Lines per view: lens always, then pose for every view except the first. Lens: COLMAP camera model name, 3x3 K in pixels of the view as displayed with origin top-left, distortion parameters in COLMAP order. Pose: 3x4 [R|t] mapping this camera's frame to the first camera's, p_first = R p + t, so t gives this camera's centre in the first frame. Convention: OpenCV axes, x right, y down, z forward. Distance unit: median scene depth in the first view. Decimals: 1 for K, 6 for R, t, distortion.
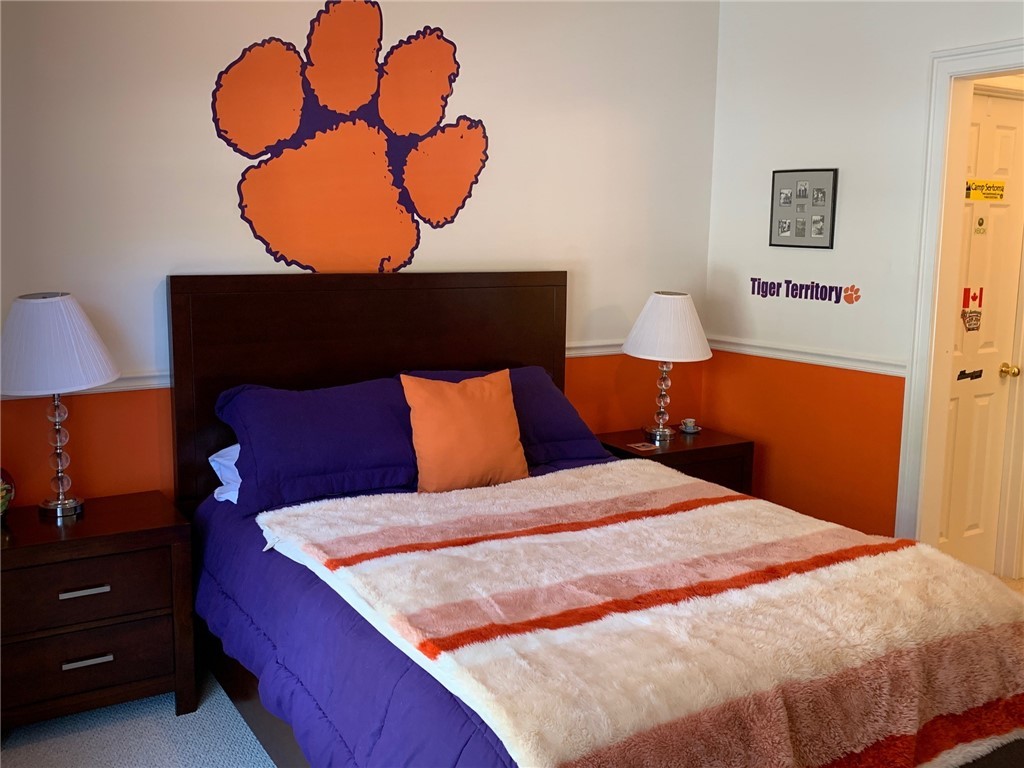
lens RADIAL K [[975.7, 0, 512.0], [0, 975.7, 384.0], [0, 0, 1]] dist [0.154203, -0.496520]
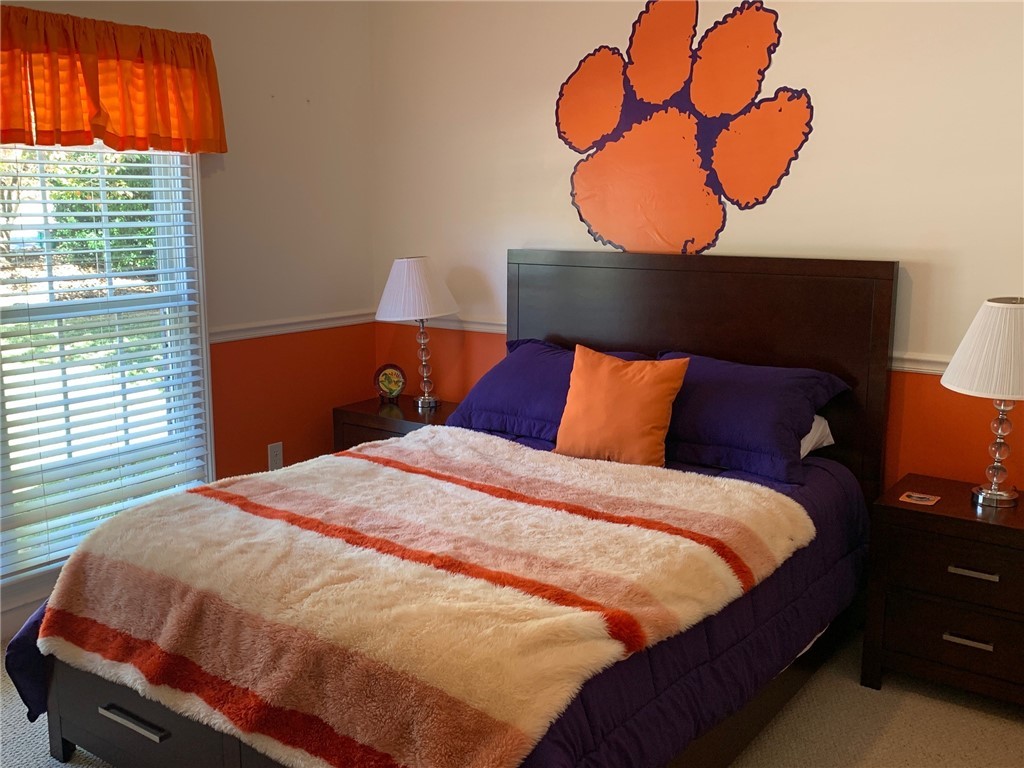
lens RADIAL K [[975.7, 0, 512.0], [0, 975.7, 384.0], [0, 0, 1]] dist [0.154203, -0.496520]
pose [[0.371240, 0.152339, -0.915955, 0.785651], [-0.145939, 0.983762, 0.104467, -0.062662], [0.916996, 0.094891, 0.387445, 0.462251]]
